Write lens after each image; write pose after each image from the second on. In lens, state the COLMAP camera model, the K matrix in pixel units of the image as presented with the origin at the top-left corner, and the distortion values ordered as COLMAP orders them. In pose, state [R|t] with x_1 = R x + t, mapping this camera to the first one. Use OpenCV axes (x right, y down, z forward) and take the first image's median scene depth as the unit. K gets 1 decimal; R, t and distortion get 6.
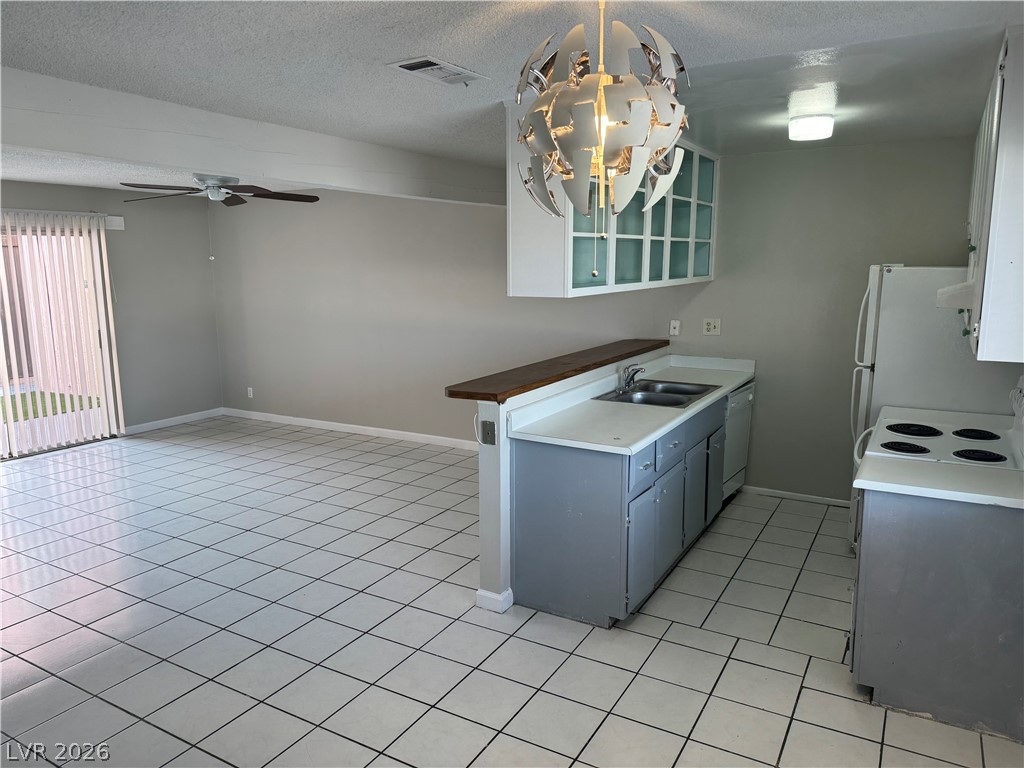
lens RADIAL K [[713.3, 0, 512.0], [0, 713.3, 384.0], [0, 0, 1]] dist [0.164952, -0.296922]
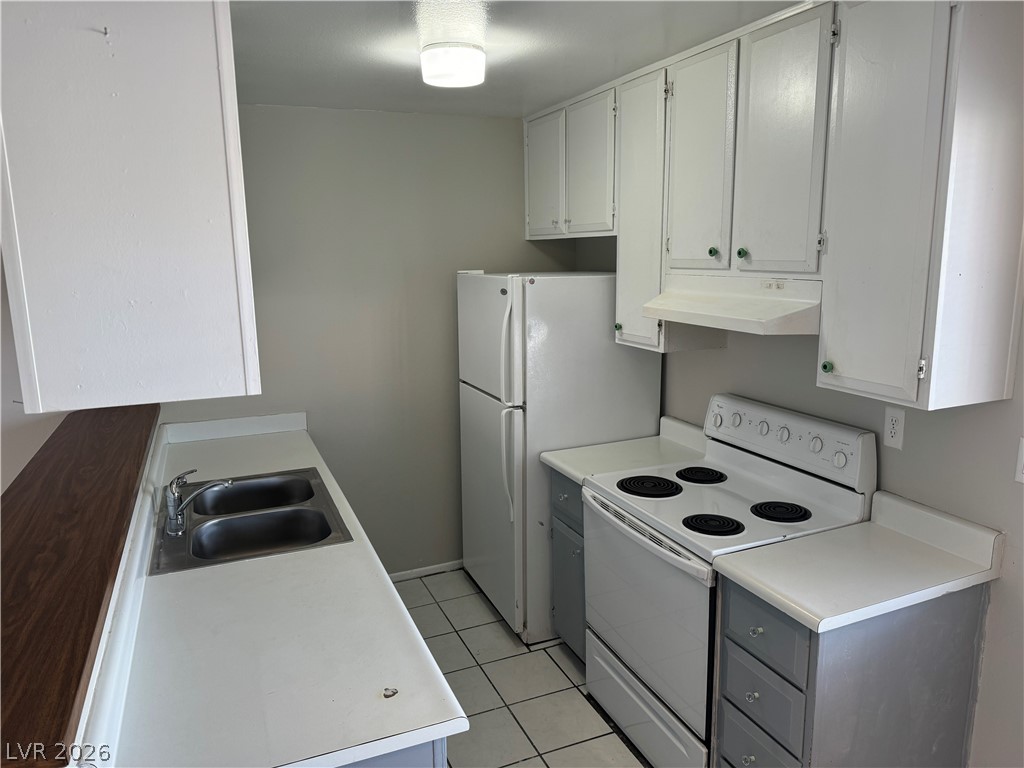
lens RADIAL K [[714.8, 0, 508.1], [0, 714.8, 386.1], [0, 0, 1]] dist [0.075836, -0.081333]
pose [[0.589060, -0.155740, 0.792939, -0.087946], [0.146423, 0.985581, 0.084801, -0.084022], [-0.794713, 0.066152, 0.603370, 0.417118]]
